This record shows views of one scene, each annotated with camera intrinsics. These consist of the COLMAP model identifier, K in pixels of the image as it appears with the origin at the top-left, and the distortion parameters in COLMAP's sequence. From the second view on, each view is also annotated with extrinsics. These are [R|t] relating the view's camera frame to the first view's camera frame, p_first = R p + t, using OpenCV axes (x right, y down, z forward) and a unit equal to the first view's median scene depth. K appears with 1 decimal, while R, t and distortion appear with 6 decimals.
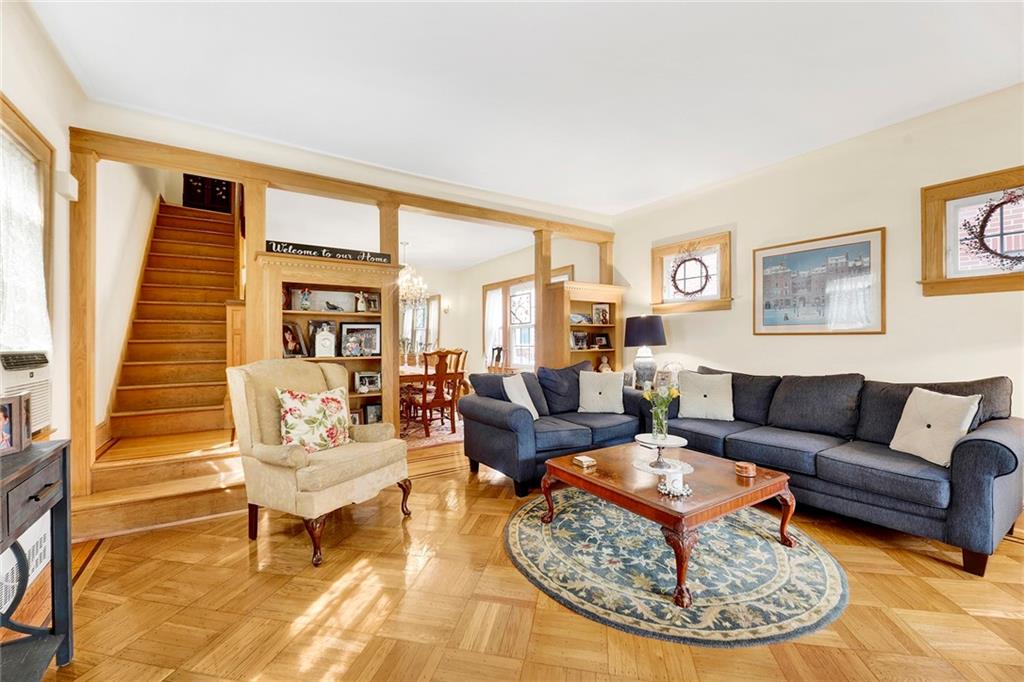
lens RADIAL K [[432.6, 0, 501.7], [0, 432.6, 341.8], [0, 0, 1]] dist [-0.002063, -0.000469]
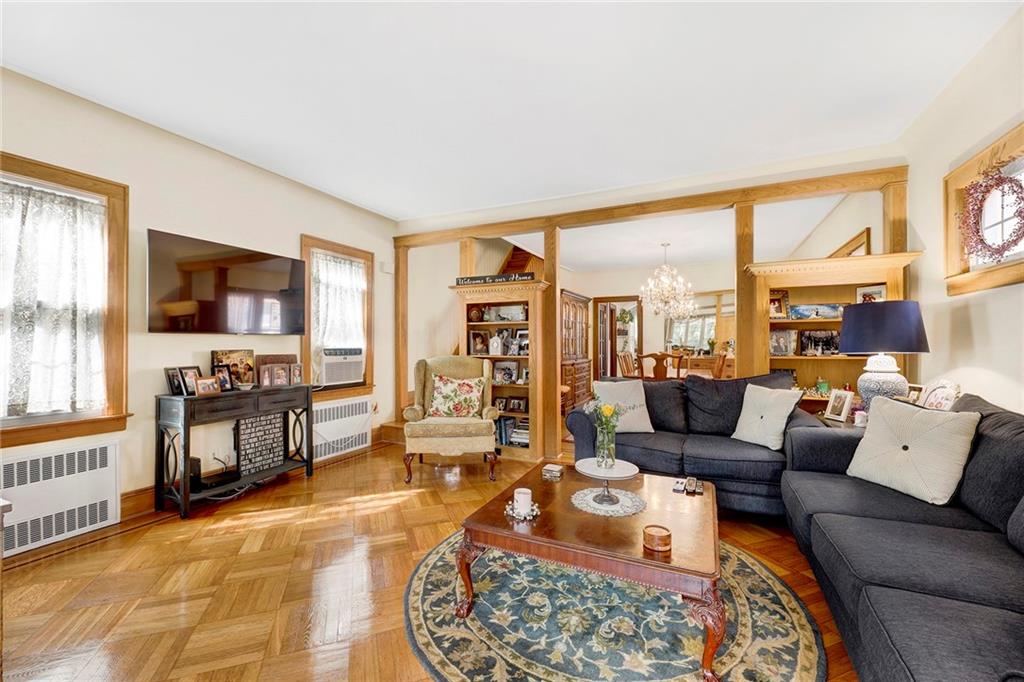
lens RADIAL K [[412.7, 0, 495.4], [0, 412.7, 344.6], [0, 0, 1]] dist [0.000256, 0.000007]
pose [[0.512169, 0.004465, -0.858873, 0.747690], [-0.002363, 0.999990, 0.003789, -0.003864], [0.858882, 0.000089, 0.512174, 0.347967]]
